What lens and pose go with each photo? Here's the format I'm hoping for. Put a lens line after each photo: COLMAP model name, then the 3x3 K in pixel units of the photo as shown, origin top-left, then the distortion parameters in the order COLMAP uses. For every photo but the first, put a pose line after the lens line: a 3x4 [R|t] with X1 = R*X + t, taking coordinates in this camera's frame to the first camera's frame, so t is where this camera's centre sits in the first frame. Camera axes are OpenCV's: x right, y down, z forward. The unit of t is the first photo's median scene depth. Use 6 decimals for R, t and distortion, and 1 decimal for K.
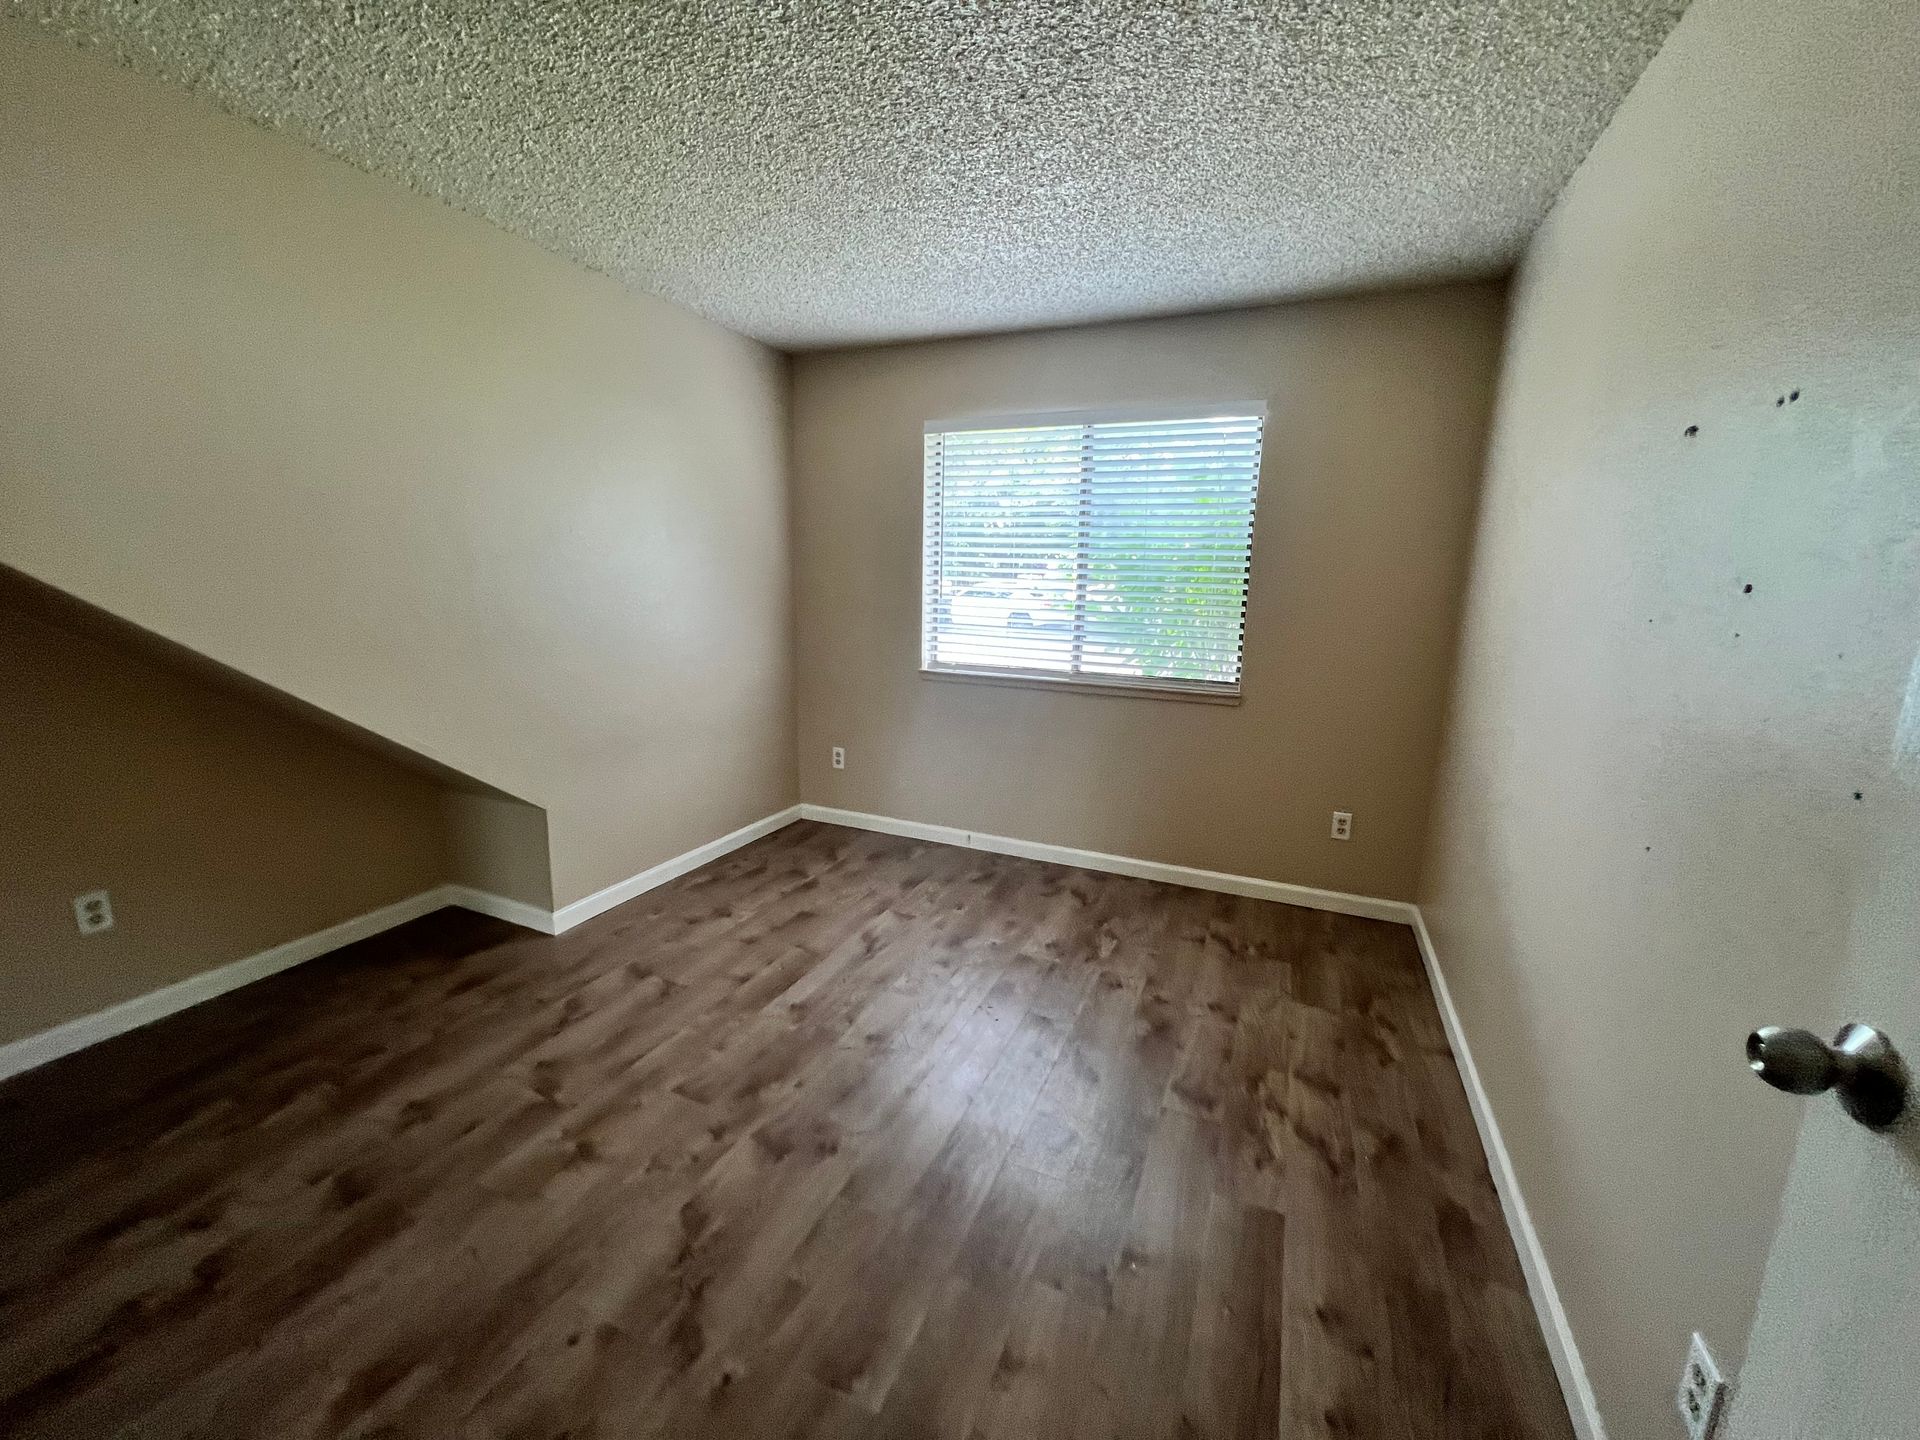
lens RADIAL K [[764.9, 0, 950.7], [0, 764.9, 723.0], [0, 0, 1]] dist [-0.002501, 0.000590]
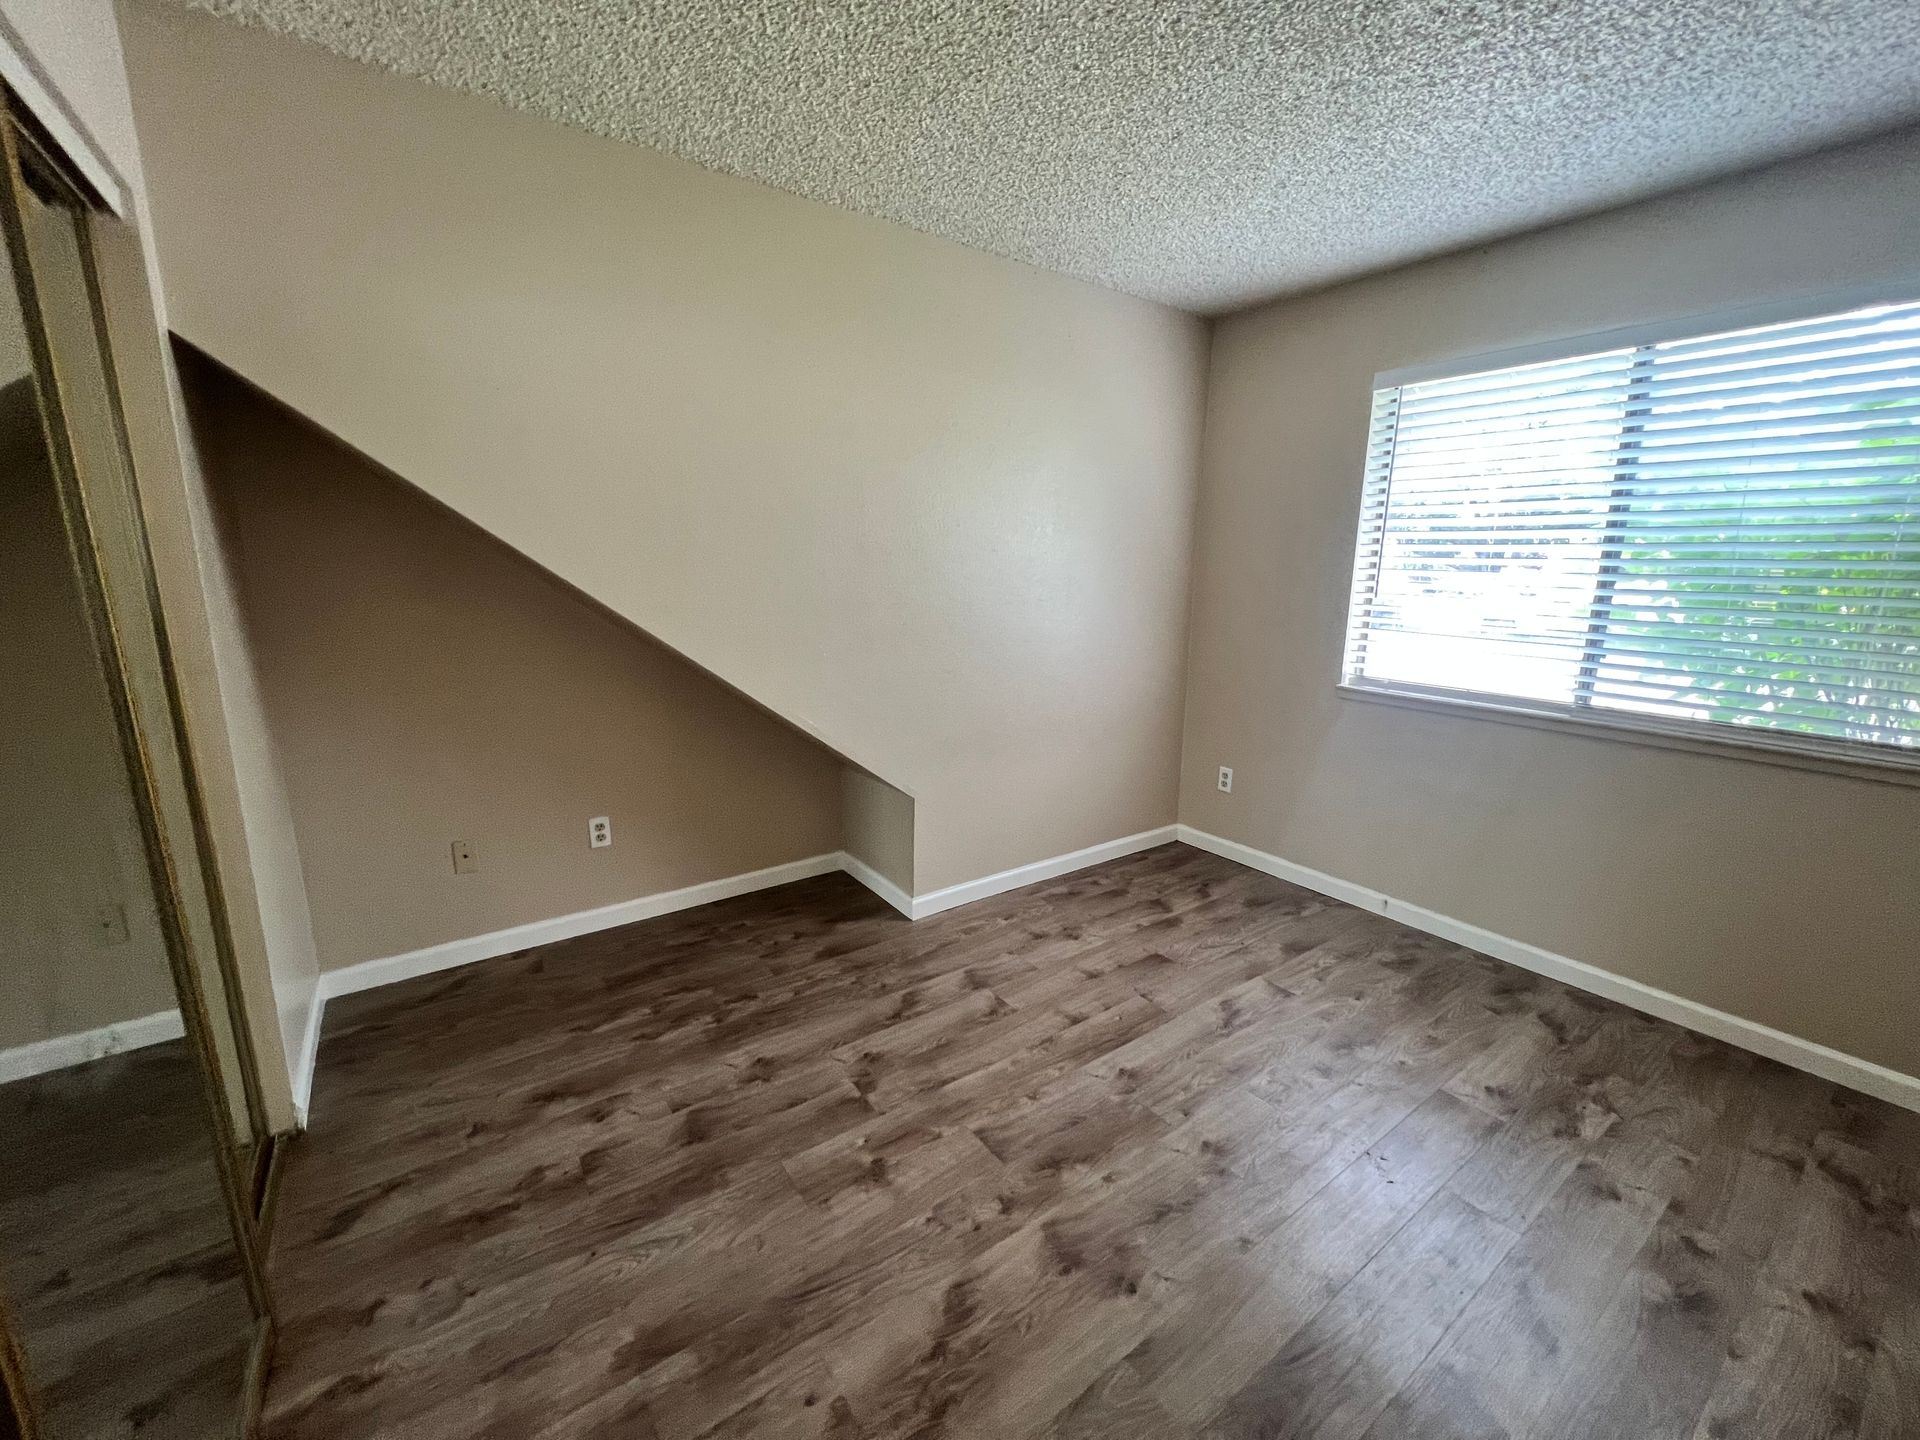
lens RADIAL K [[764.9, 0, 957.1], [0, 764.9, 719.7], [0, 0, 1]] dist [-0.002501, 0.000590]
pose [[0.864767, 0.092264, -0.493625, 0.020924], [-0.092071, 0.995444, 0.024764, -0.026628], [0.493661, 0.024034, 0.869322, 0.154483]]
